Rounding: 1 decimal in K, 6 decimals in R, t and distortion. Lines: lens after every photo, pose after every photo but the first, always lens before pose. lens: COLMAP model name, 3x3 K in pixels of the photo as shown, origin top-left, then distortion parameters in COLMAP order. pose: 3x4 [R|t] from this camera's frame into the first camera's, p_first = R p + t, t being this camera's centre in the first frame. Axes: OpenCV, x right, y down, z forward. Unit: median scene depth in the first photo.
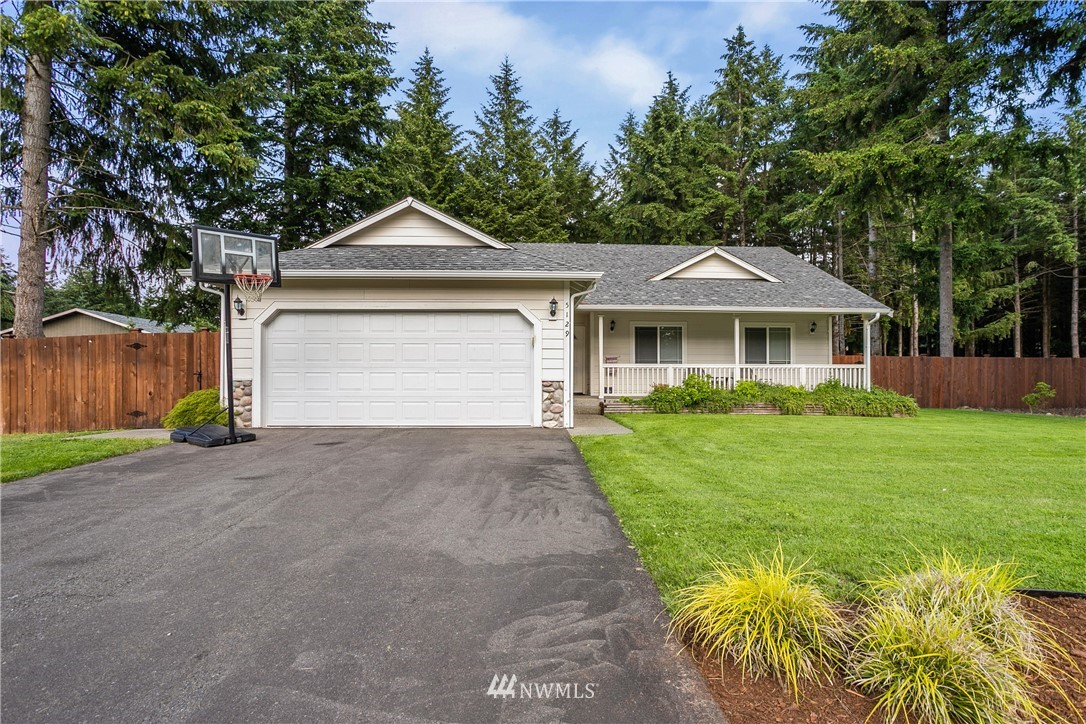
lens RADIAL K [[491.7, 0, 577.0], [0, 491.7, 385.1], [0, 0, 1]] dist [-0.049481, 0.021101]
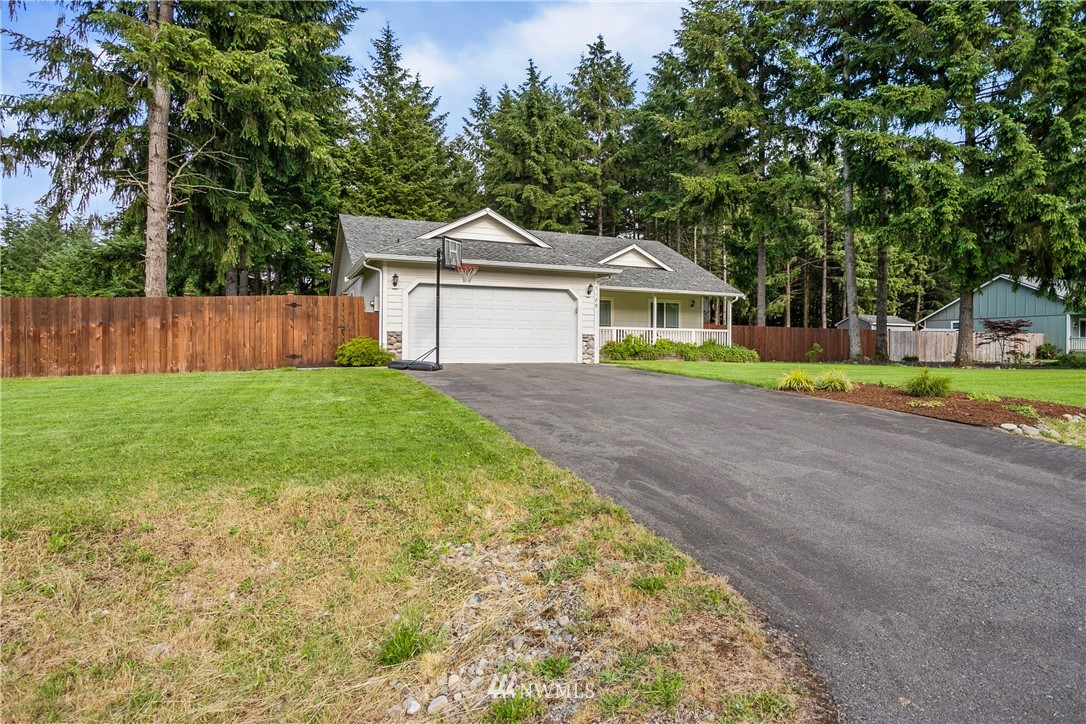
lens RADIAL K [[538.7, 0, 548.7], [0, 538.7, 369.6], [0, 0, 1]] dist [-0.057218, 0.032356]
pose [[0.943619, -0.009811, 0.330888, -0.504278], [0.001513, 0.999678, 0.025325, 0.040367], [-0.331030, -0.023397, 0.943330, -0.414457]]
